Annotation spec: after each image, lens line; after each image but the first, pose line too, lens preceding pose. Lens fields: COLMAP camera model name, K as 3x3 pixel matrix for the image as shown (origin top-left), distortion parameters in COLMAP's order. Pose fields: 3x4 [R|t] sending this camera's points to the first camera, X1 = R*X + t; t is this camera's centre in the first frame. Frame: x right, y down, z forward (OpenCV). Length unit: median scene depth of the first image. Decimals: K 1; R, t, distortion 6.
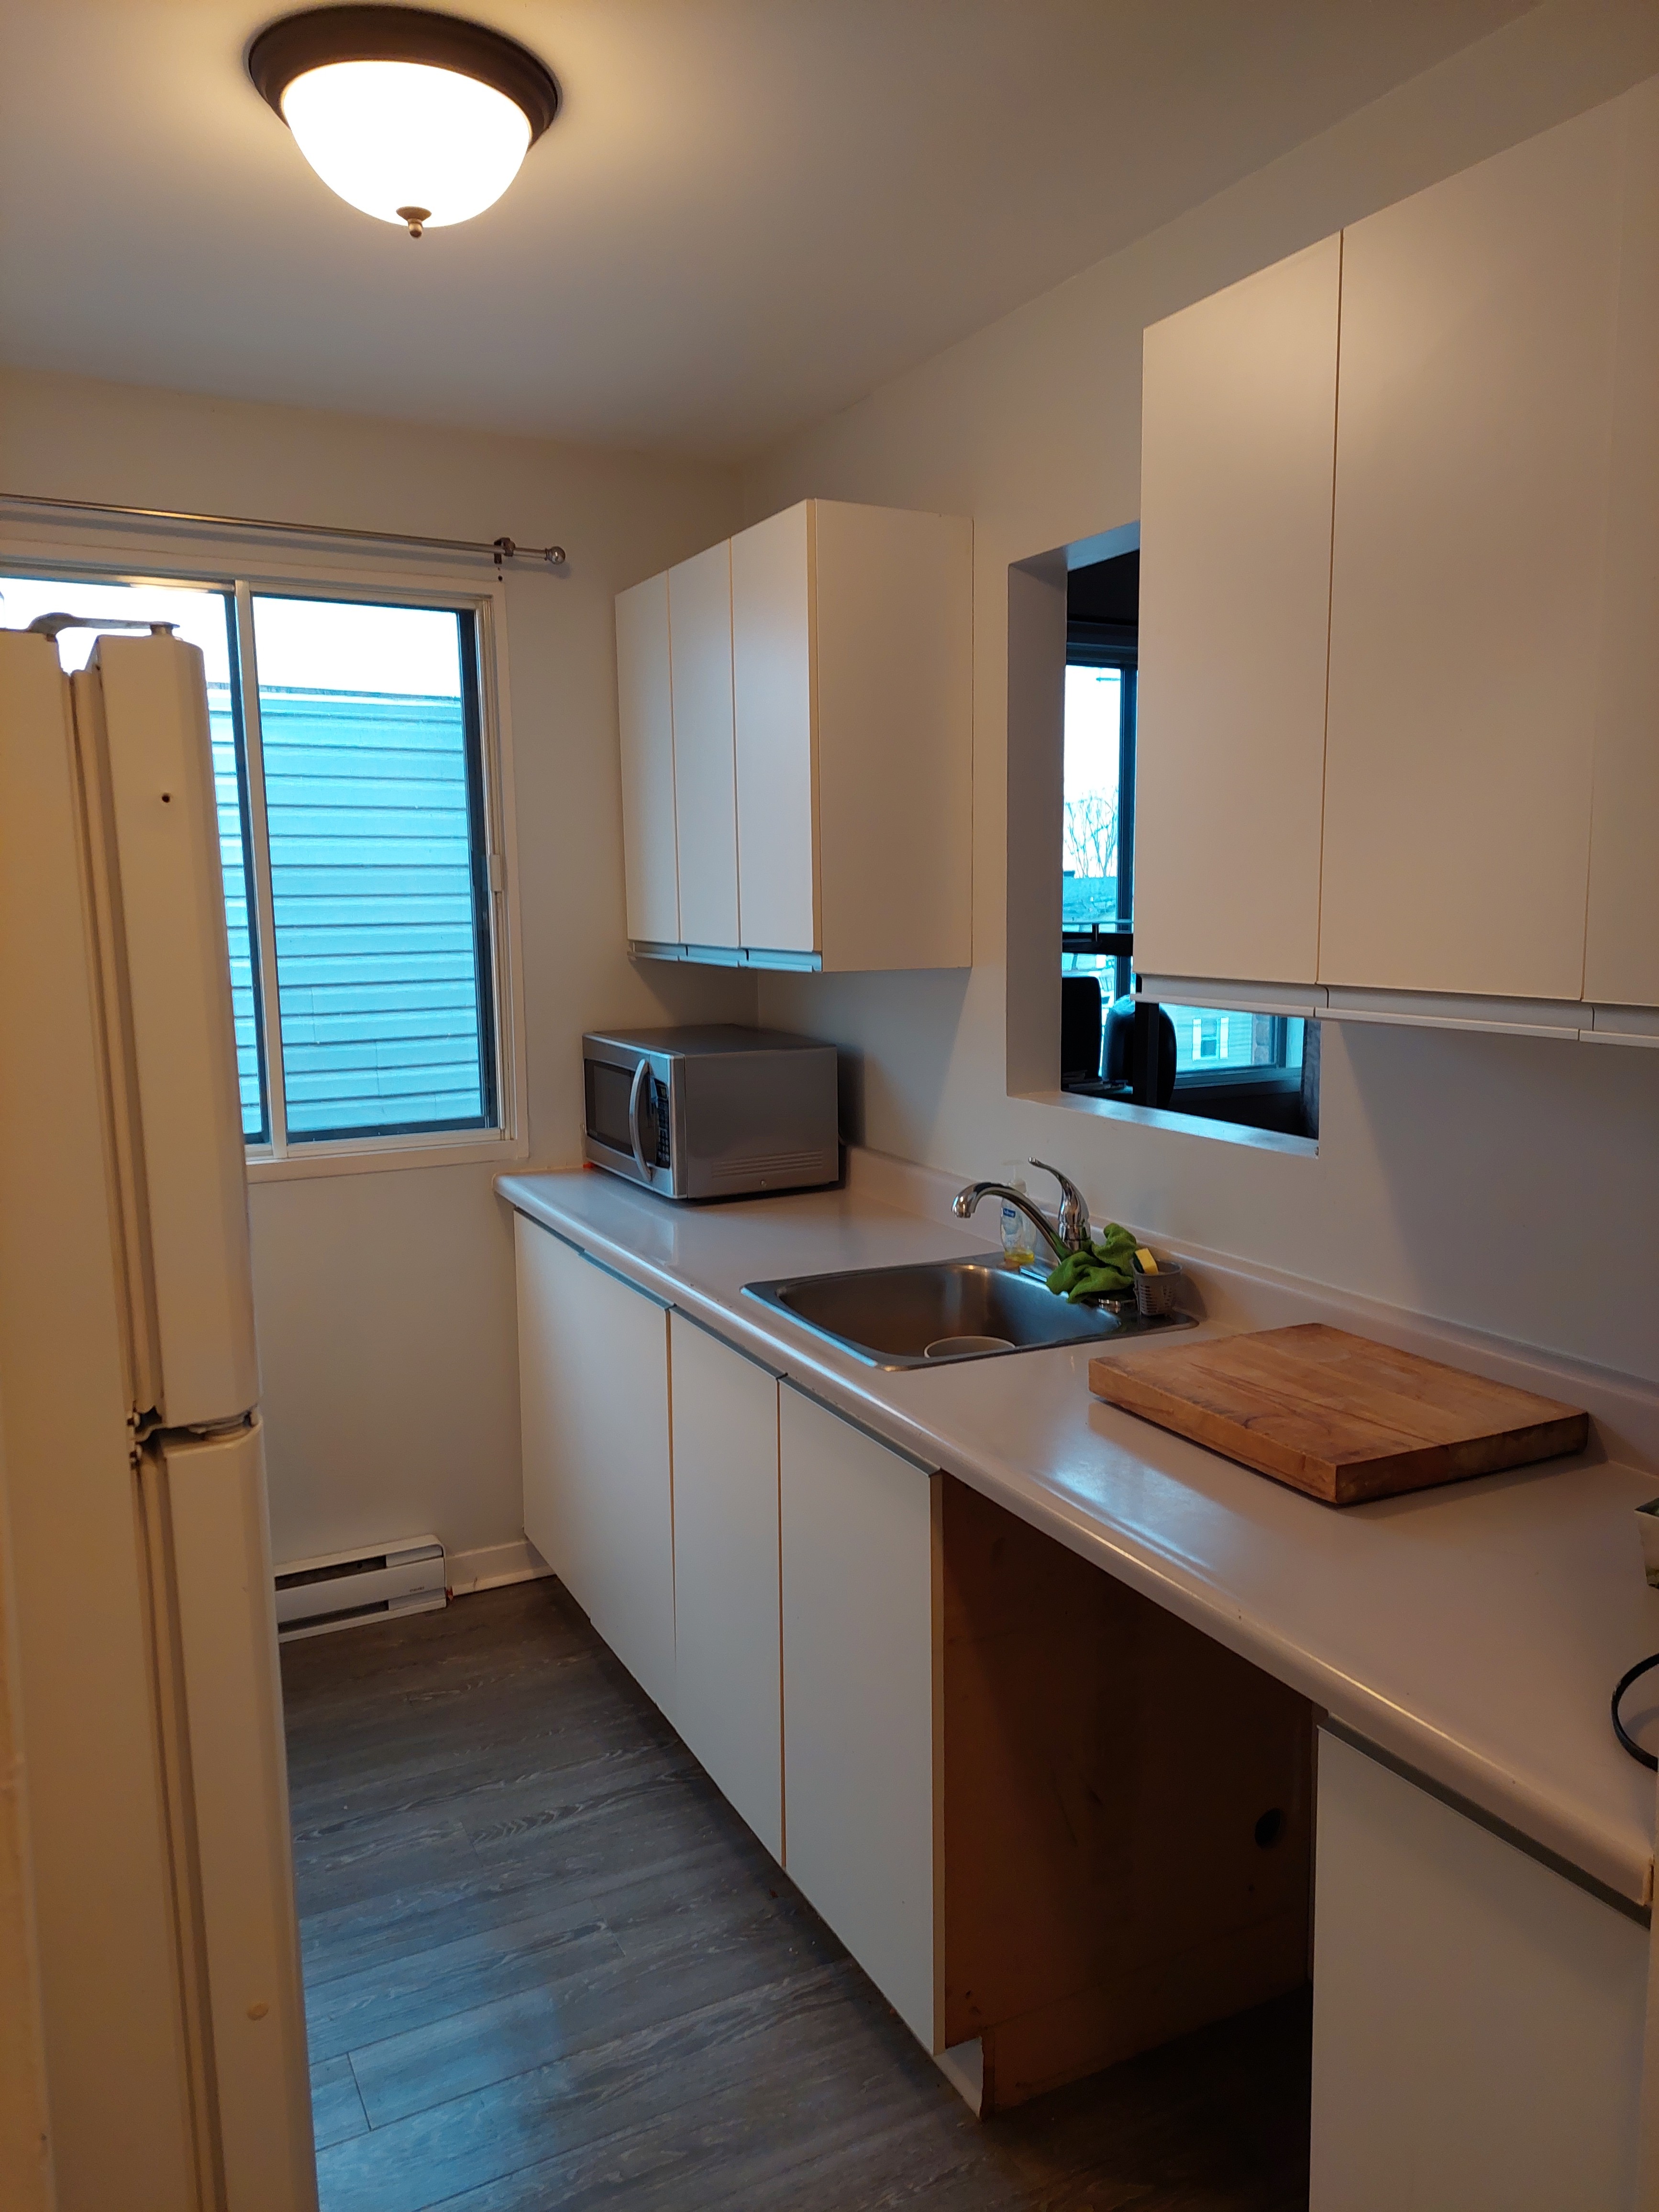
lens RADIAL K [[1568.1, 0, 829.5], [0, 1568.1, 1106.0], [0, 0, 1]] dist [-0.077365, 0.074995]
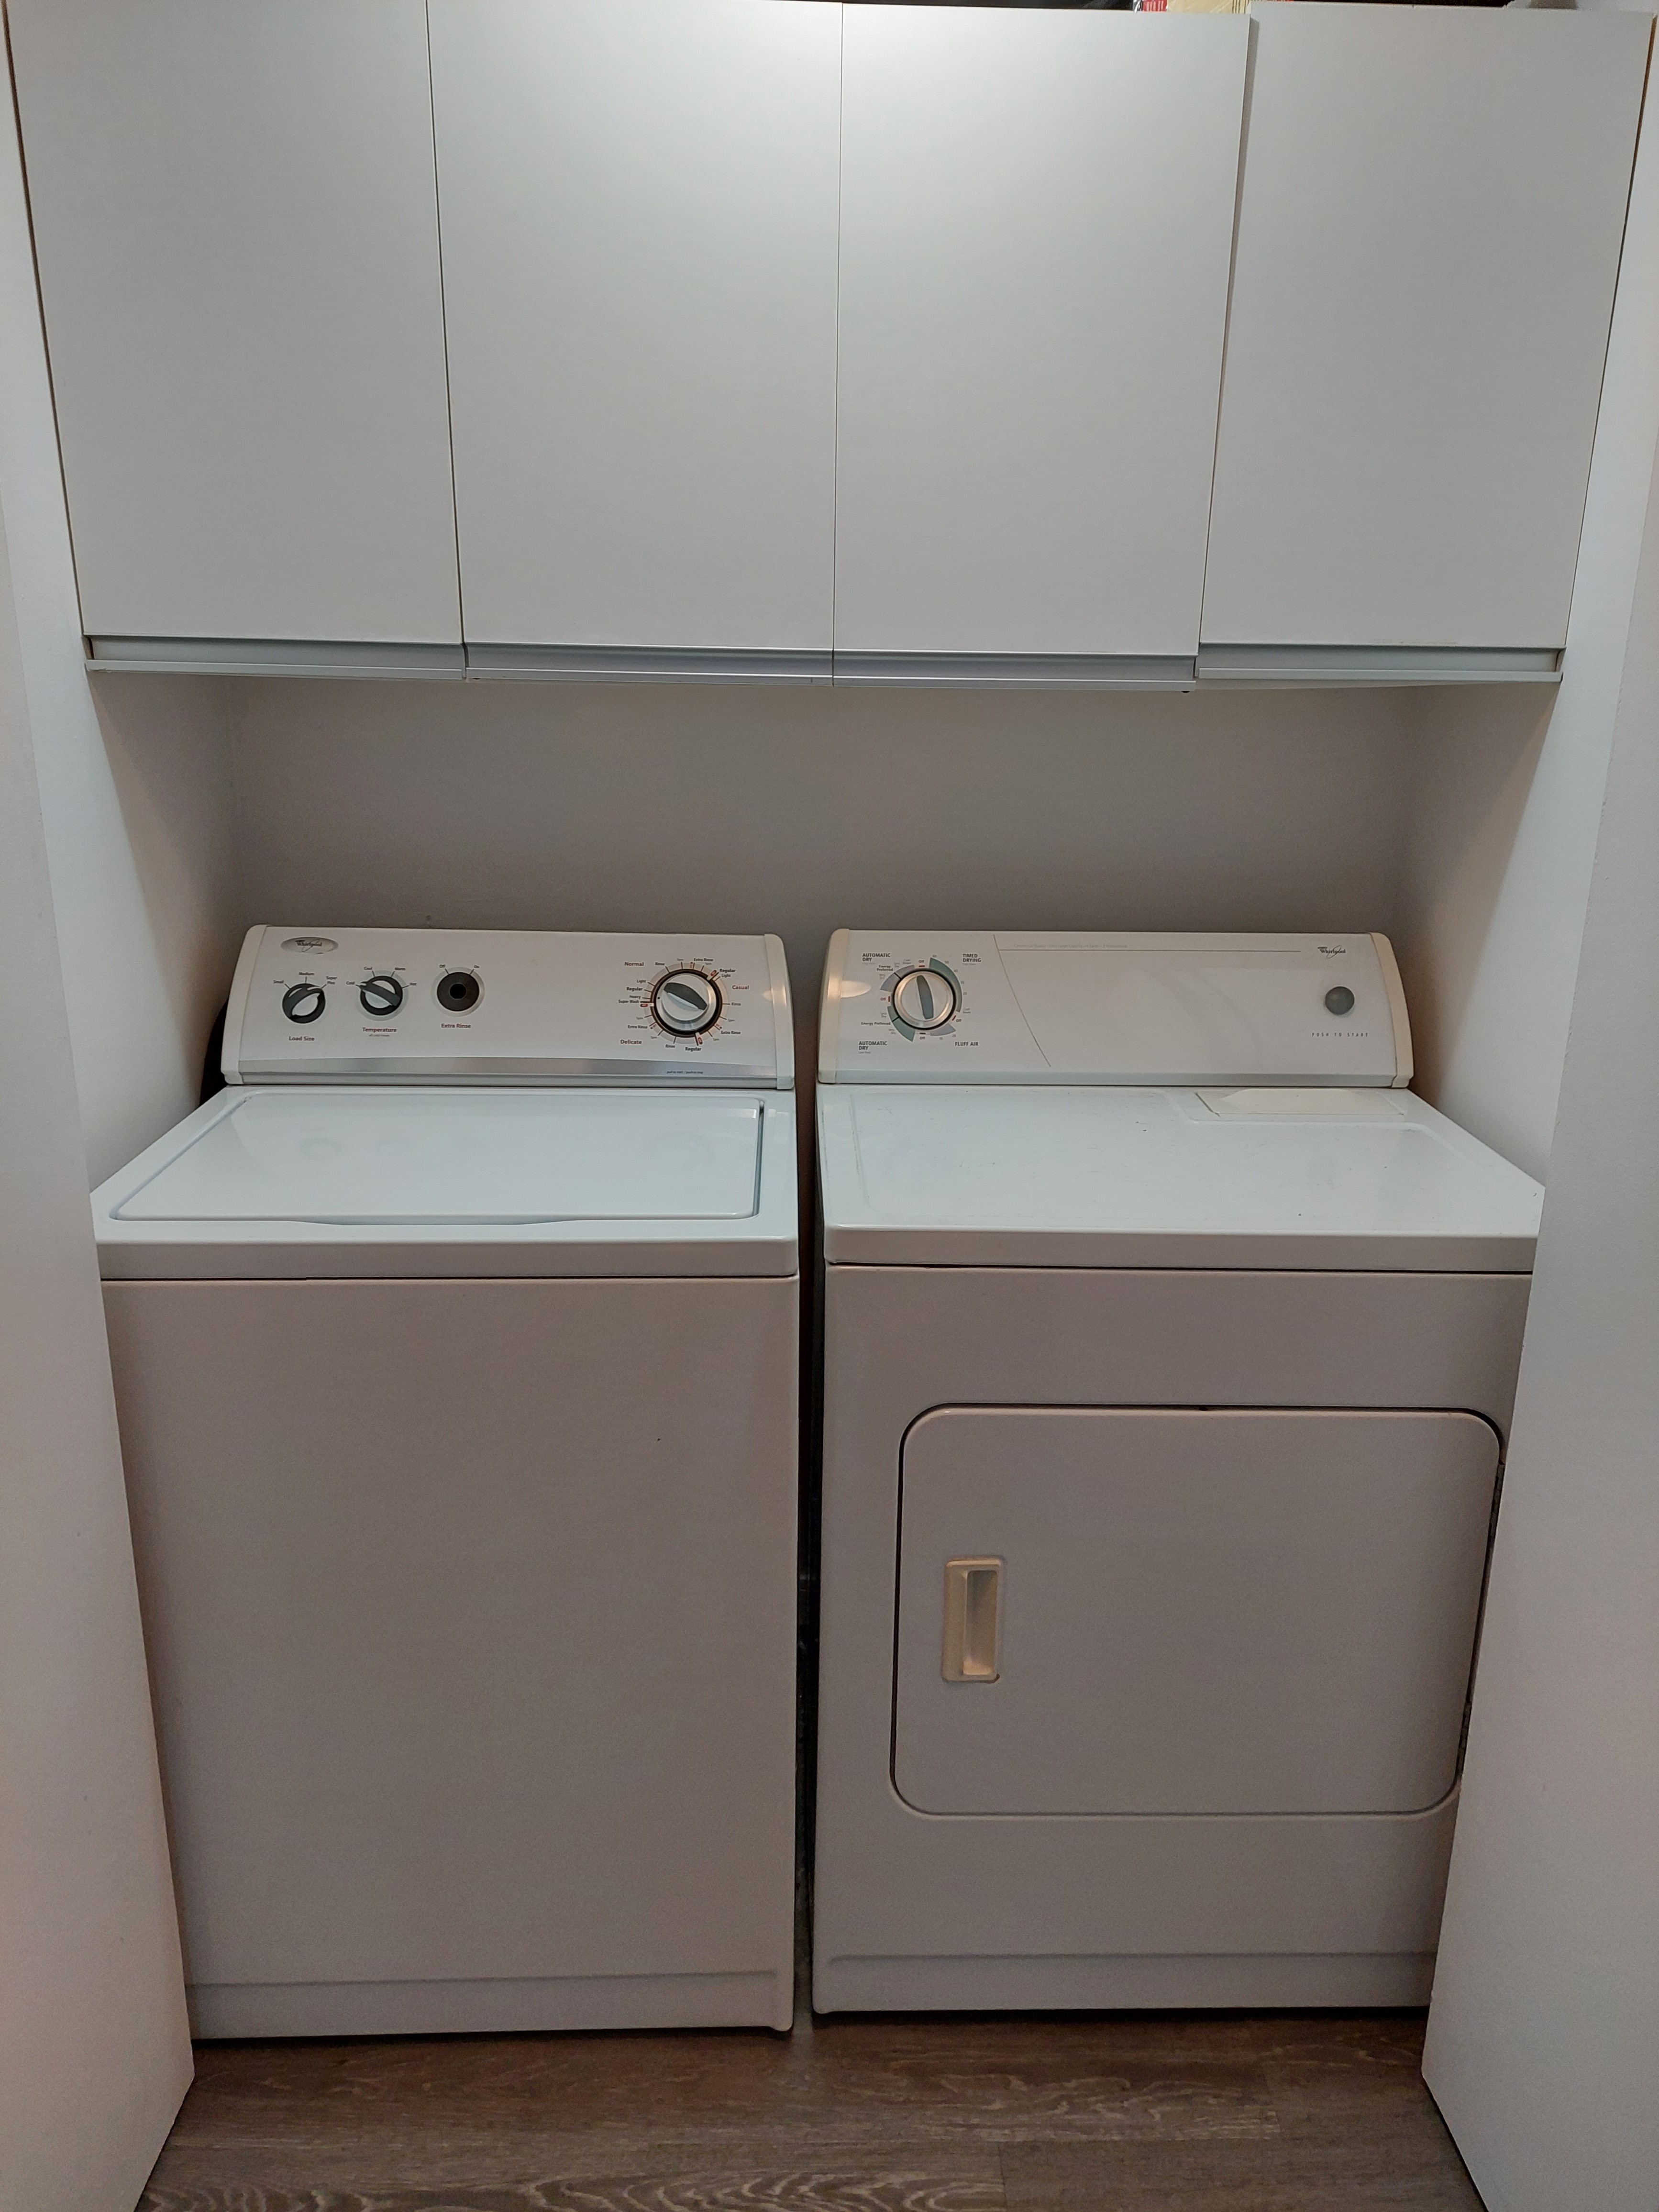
lens RADIAL K [[1568.1, 0, 829.5], [0, 1568.1, 1106.0], [0, 0, 1]] dist [-0.077365, 0.074995]
pose [[-0.887017, -0.138978, 0.440325, -0.346398], [0.054645, 0.915329, 0.398983, -0.166639], [-0.458492, 0.377966, -0.804318, 1.510933]]
